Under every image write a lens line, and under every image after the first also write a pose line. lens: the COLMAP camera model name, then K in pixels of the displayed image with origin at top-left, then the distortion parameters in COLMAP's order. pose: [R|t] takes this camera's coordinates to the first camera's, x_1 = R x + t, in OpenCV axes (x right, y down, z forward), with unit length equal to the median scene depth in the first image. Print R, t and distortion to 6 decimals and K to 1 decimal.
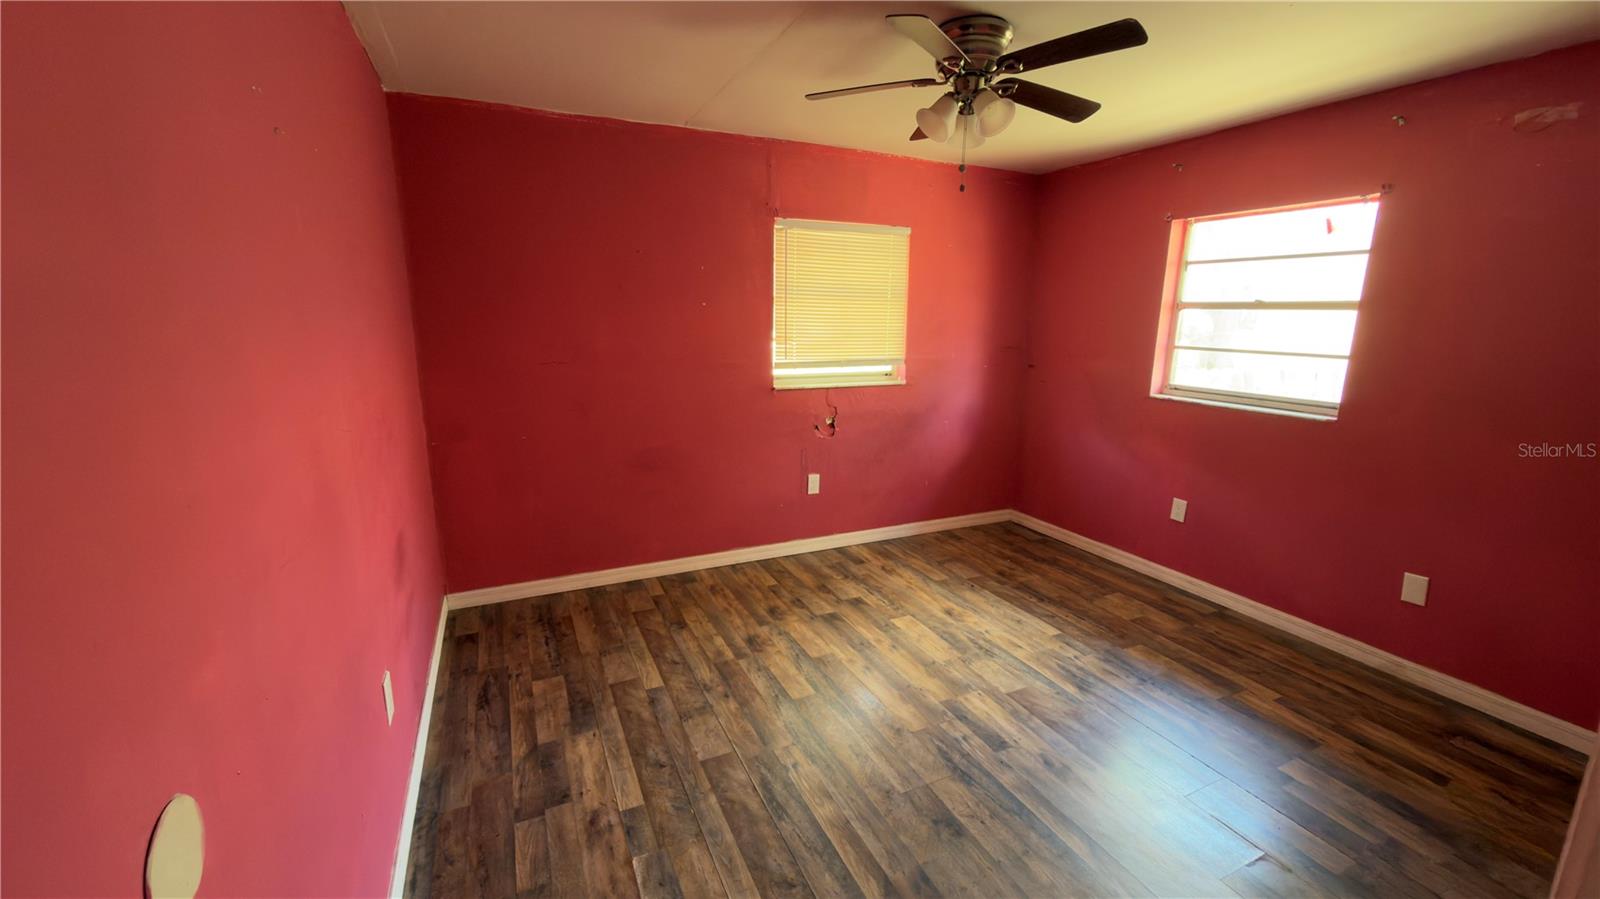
lens RADIAL K [[640.7, 0, 799.7], [0, 640.7, 444.1], [0, 0, 1]] dist [0.000837, 0.000052]
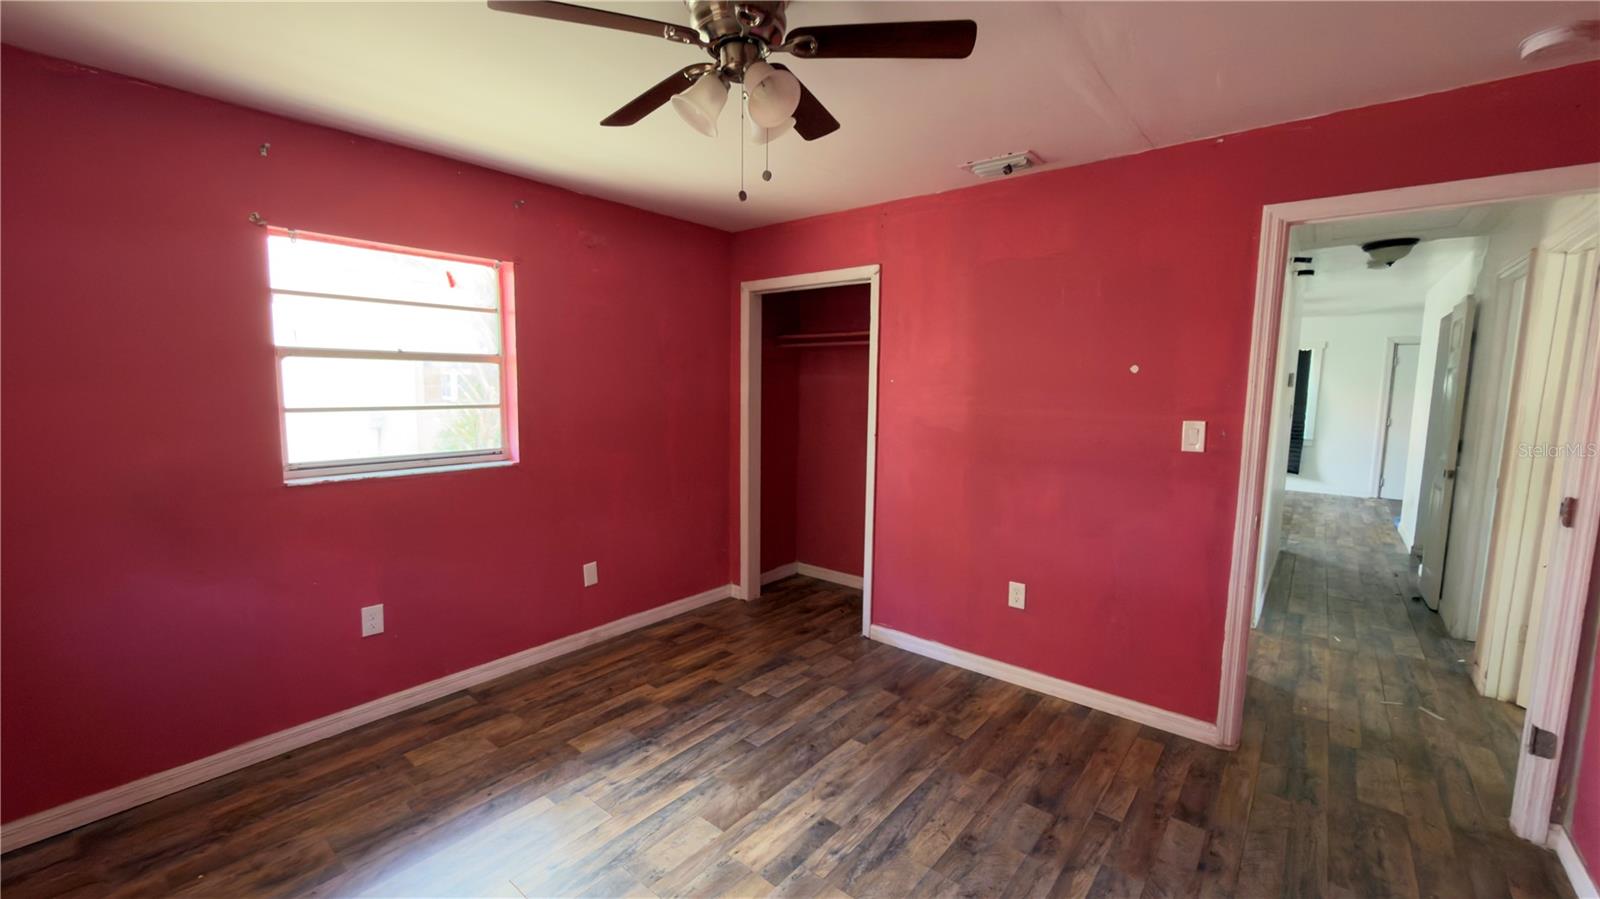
lens RADIAL K [[640.7, 0, 799.7], [0, 640.7, 444.1], [0, 0, 1]] dist [0.000837, 0.000052]
pose [[-0.430183, -0.105732, 0.896528, -0.350524], [0.166778, 0.966714, 0.194035, -0.199774], [-0.887202, 0.232992, -0.398230, 0.998930]]
